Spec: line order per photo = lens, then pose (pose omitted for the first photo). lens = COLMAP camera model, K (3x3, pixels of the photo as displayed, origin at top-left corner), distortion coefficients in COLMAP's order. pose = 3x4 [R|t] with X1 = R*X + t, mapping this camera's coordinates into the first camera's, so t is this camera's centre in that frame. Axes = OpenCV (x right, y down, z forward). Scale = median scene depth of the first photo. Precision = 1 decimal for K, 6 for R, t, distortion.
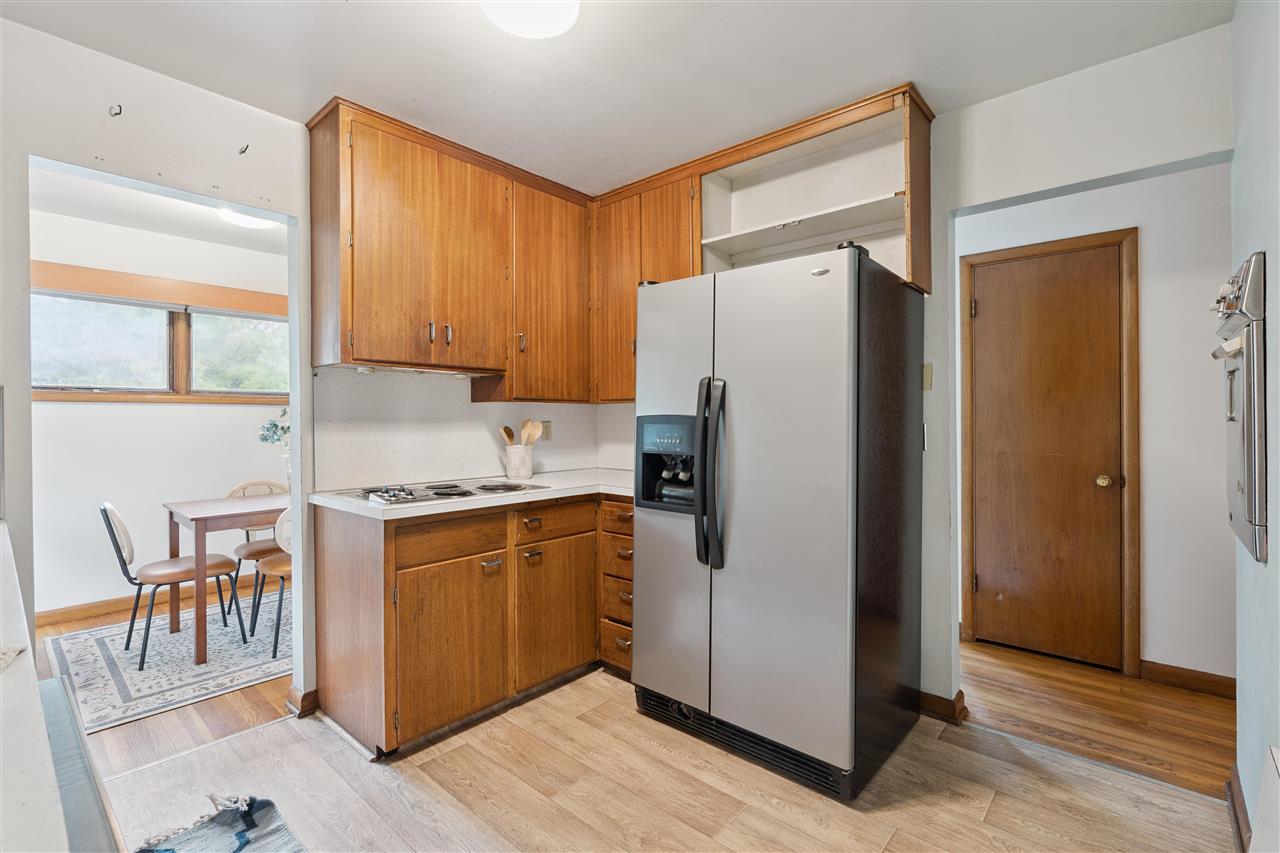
lens RADIAL K [[577.0, 0, 637.5], [0, 577.0, 422.0], [0, 0, 1]] dist [0.000208, 0.000067]
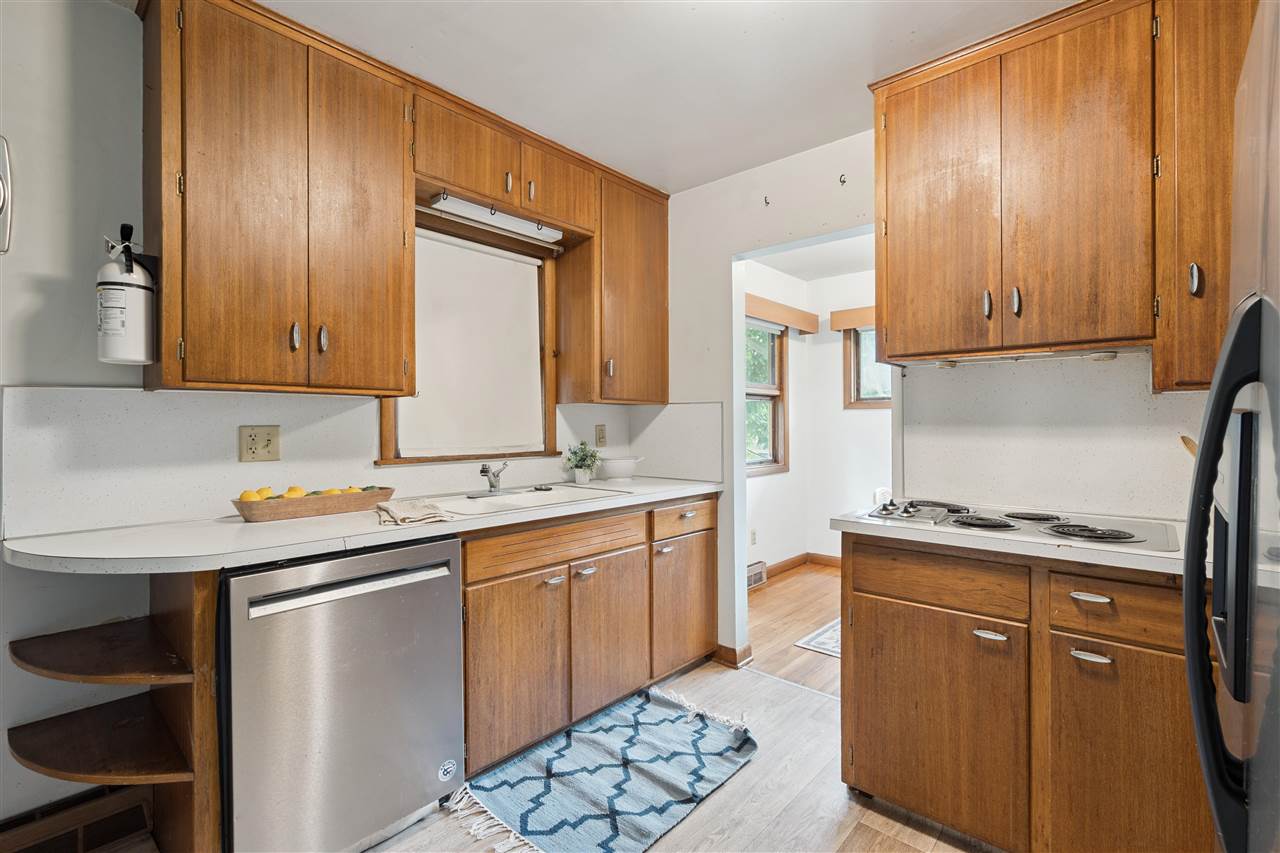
lens RADIAL K [[577.0, 0, 637.5], [0, 577.0, 422.0], [0, 0, 1]] dist [0.000208, 0.000067]
pose [[-0.006331, 0.002259, -0.999977, 0.426515], [-0.001435, 0.999996, 0.002268, -0.005082], [0.999979, 0.001450, -0.006327, 0.590589]]
